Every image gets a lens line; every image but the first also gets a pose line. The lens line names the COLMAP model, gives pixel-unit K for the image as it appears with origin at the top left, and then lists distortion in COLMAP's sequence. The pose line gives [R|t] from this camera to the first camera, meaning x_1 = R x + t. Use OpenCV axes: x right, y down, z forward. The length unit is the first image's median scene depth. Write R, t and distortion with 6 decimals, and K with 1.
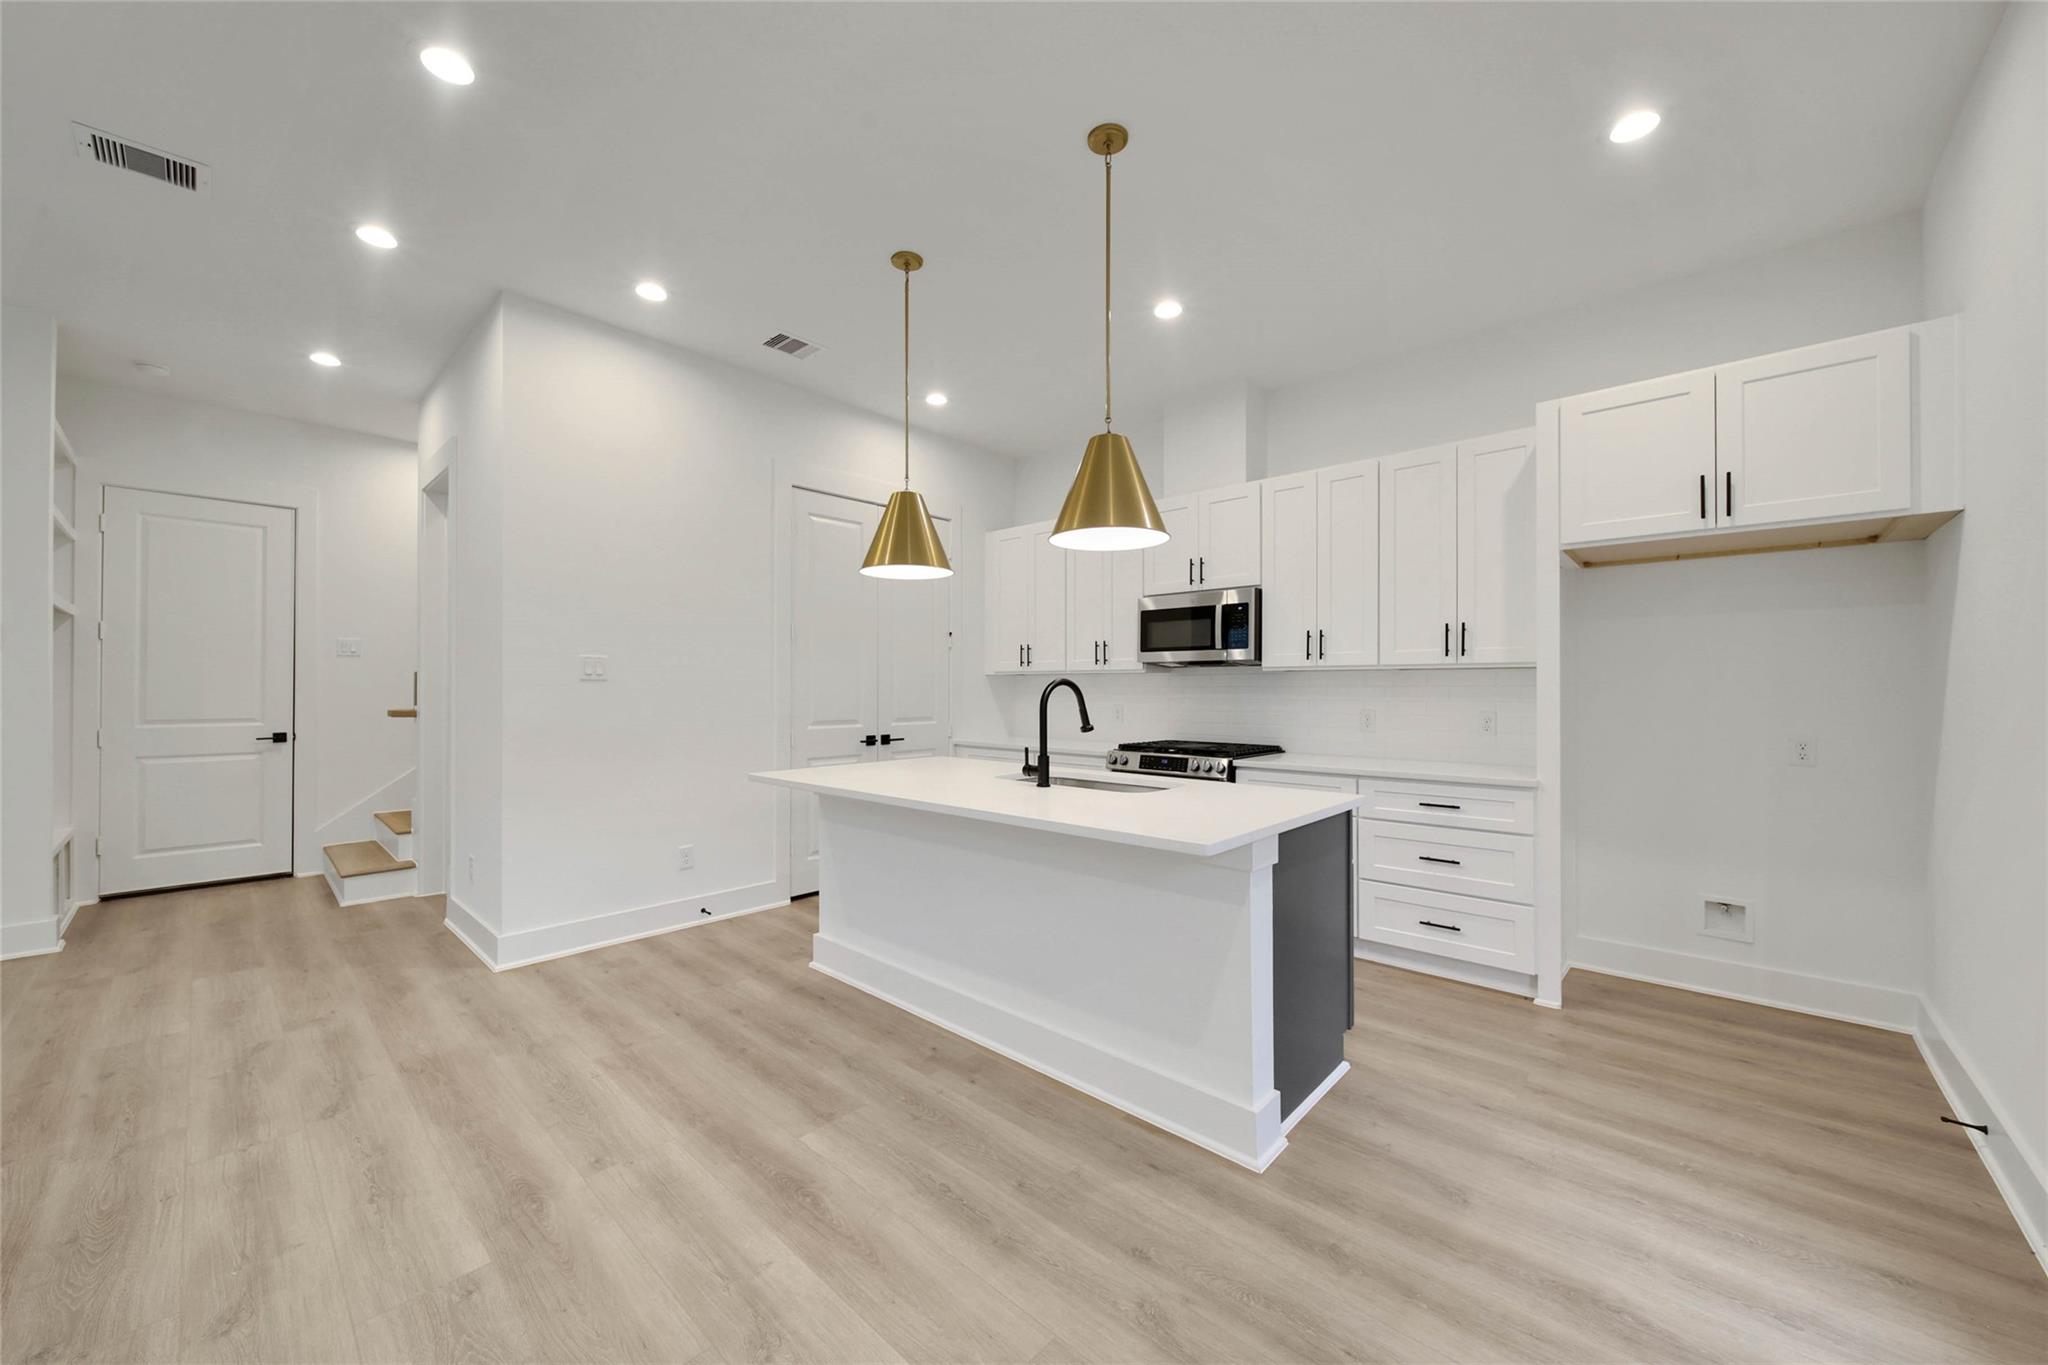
lens RADIAL K [[761.0, 0, 1029.3], [0, 761.0, 687.5], [0, 0, 1]] dist [0.008222, -0.002459]
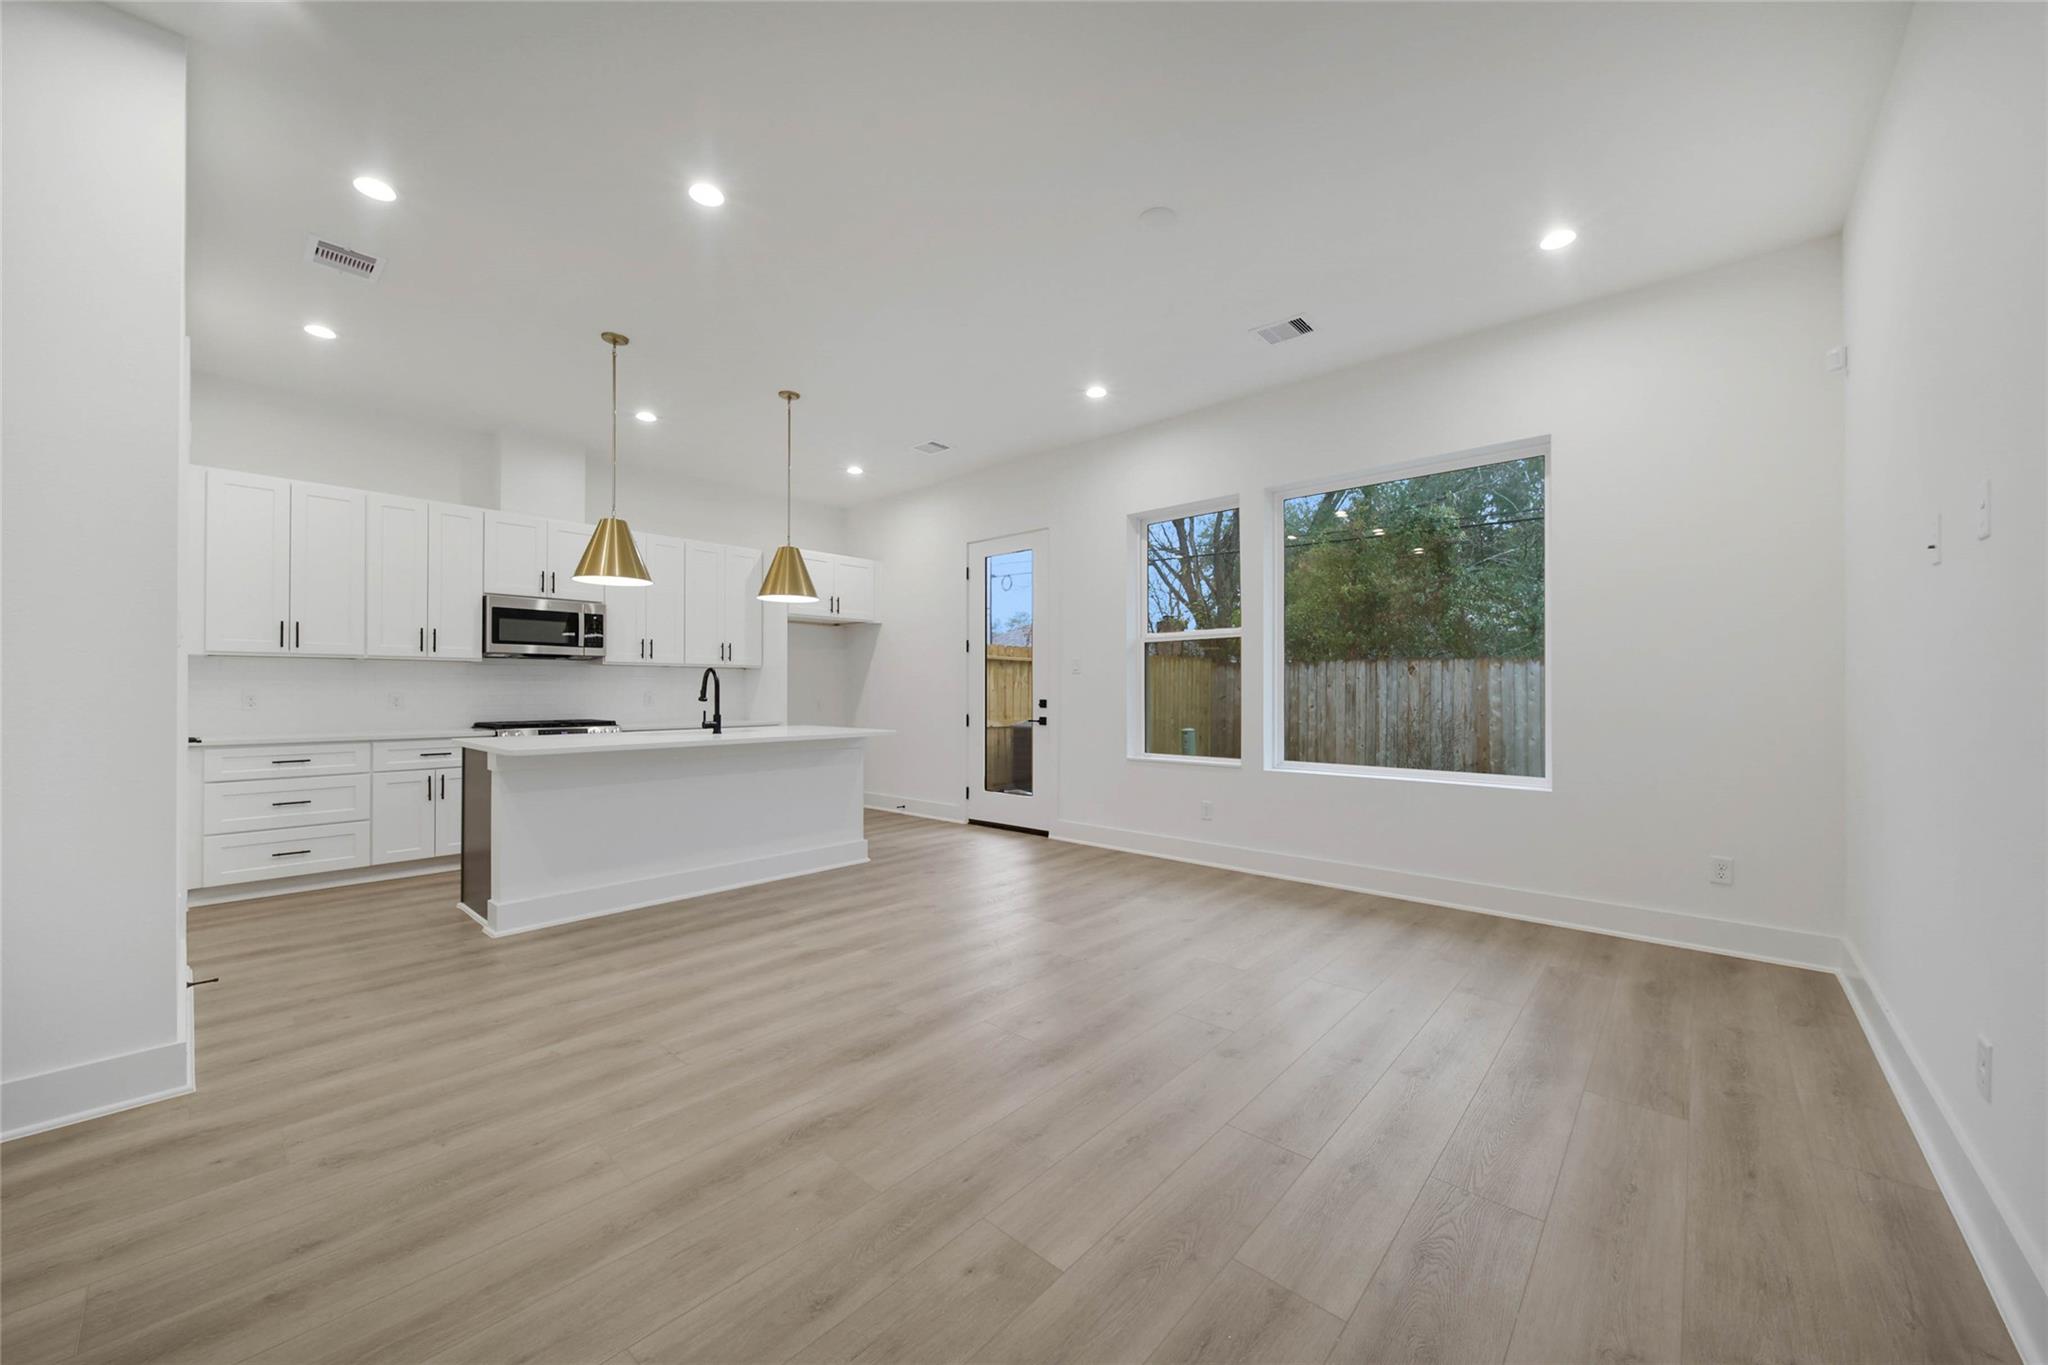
lens RADIAL K [[749.1, 0, 1011.2], [0, 749.1, 683.9], [0, 0, 1]] dist [-0.003439, -0.000037]
pose [[0.007735, 0.004572, 0.999960, -1.406349], [-0.000922, 0.999989, -0.004565, 0.025626], [-0.999970, -0.000887, 0.007739, 0.307221]]
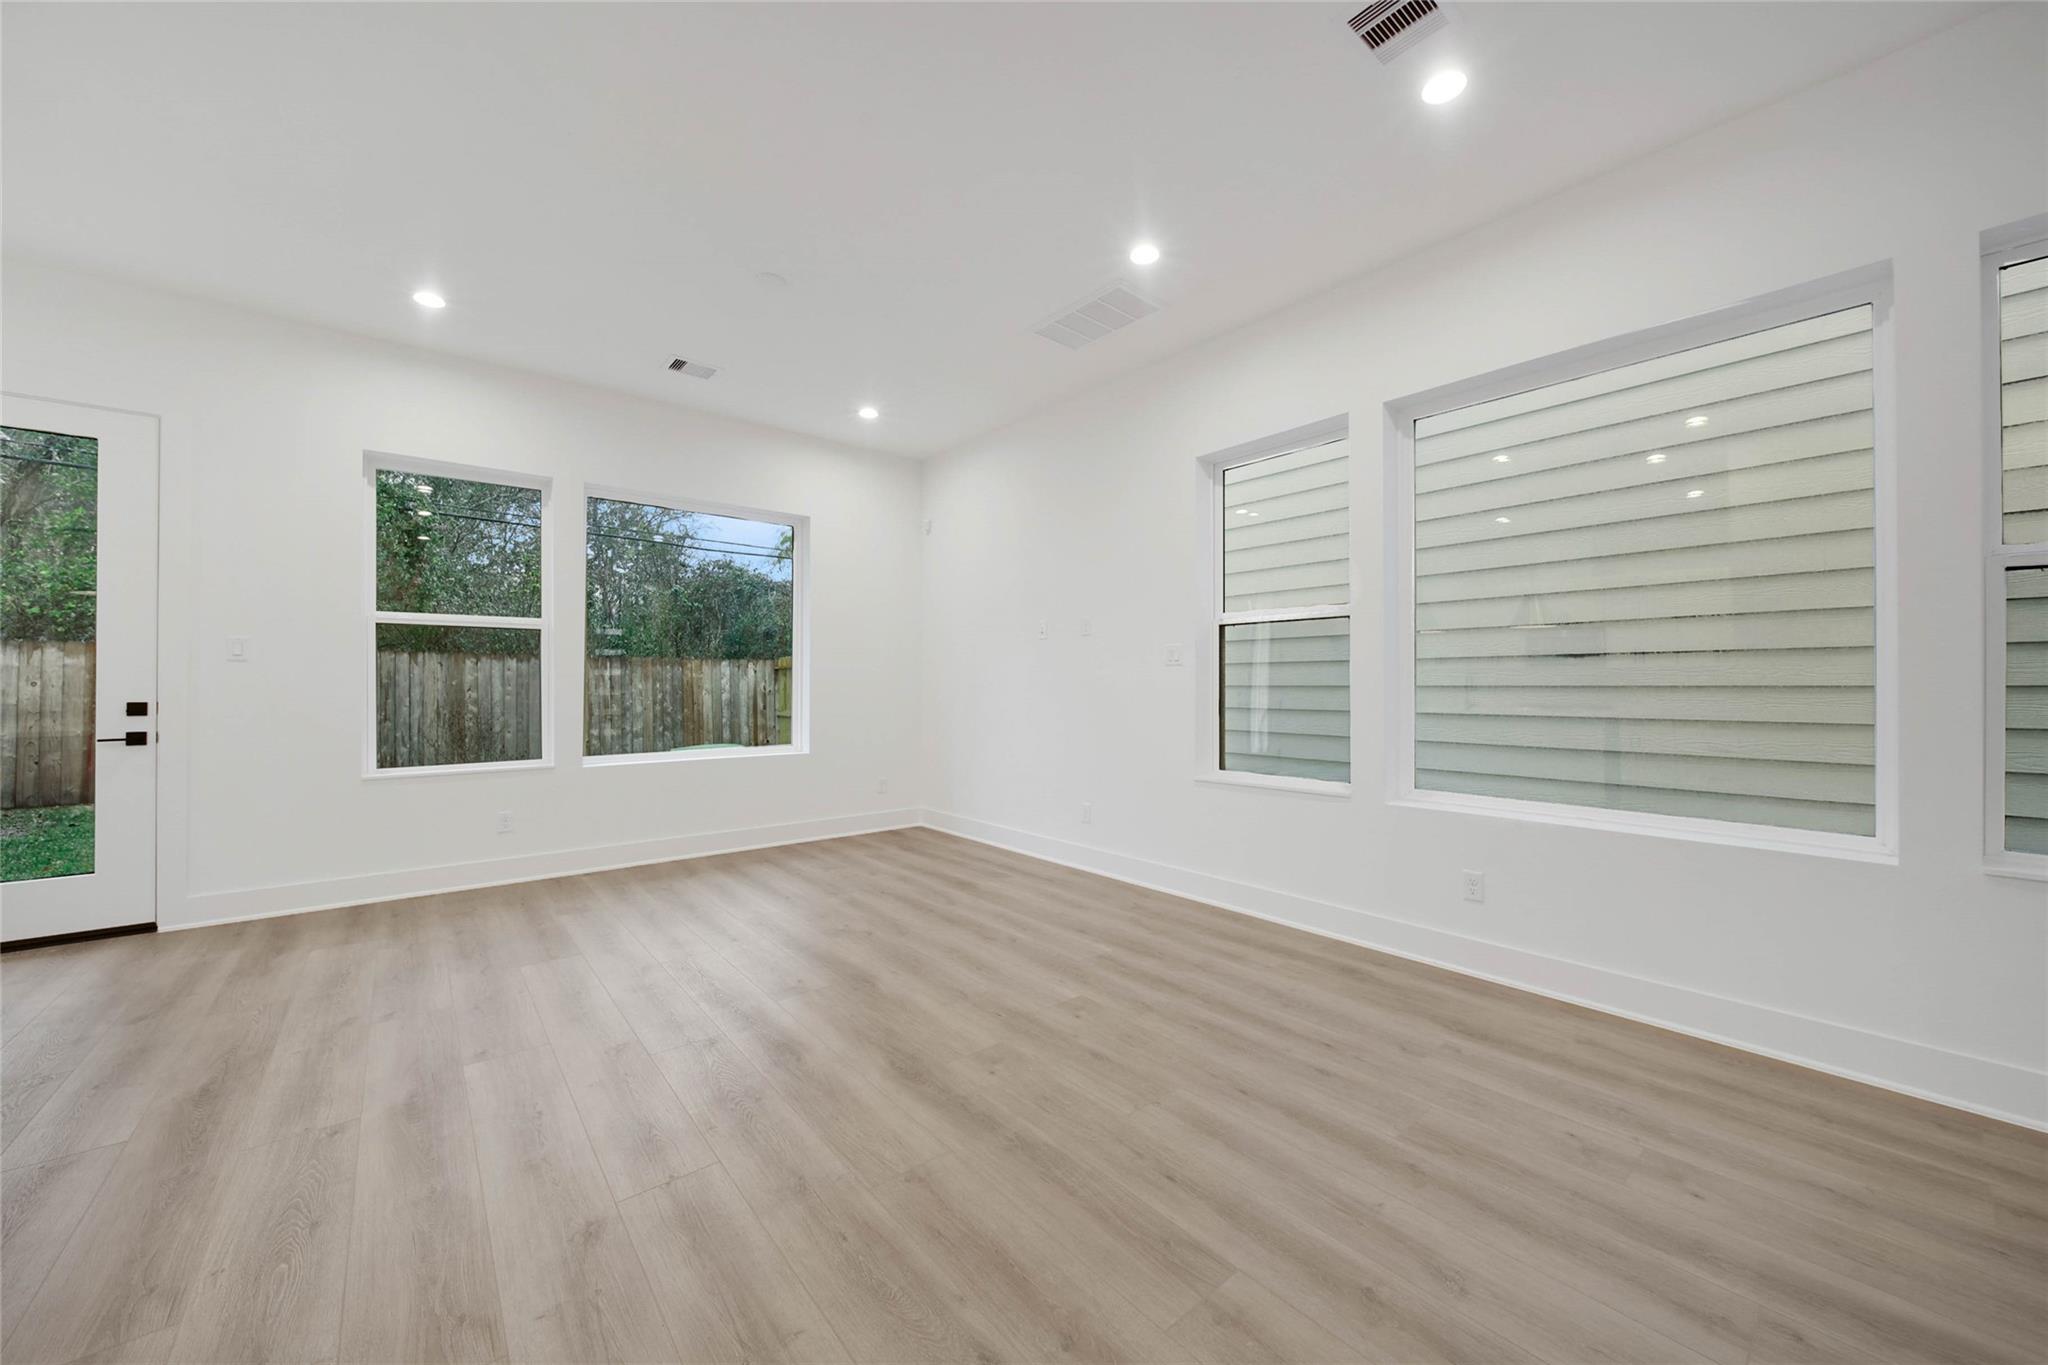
lens RADIAL K [[761.0, 0, 1028.7], [0, 761.0, 682.7], [0, 0, 1]] dist [0.008222, -0.002459]
pose [[-0.990366, -0.001748, 0.138462, -1.000920], [-0.002014, 0.999996, -0.001783, 0.025169], [-0.138458, -0.002044, -0.990366, 1.170730]]
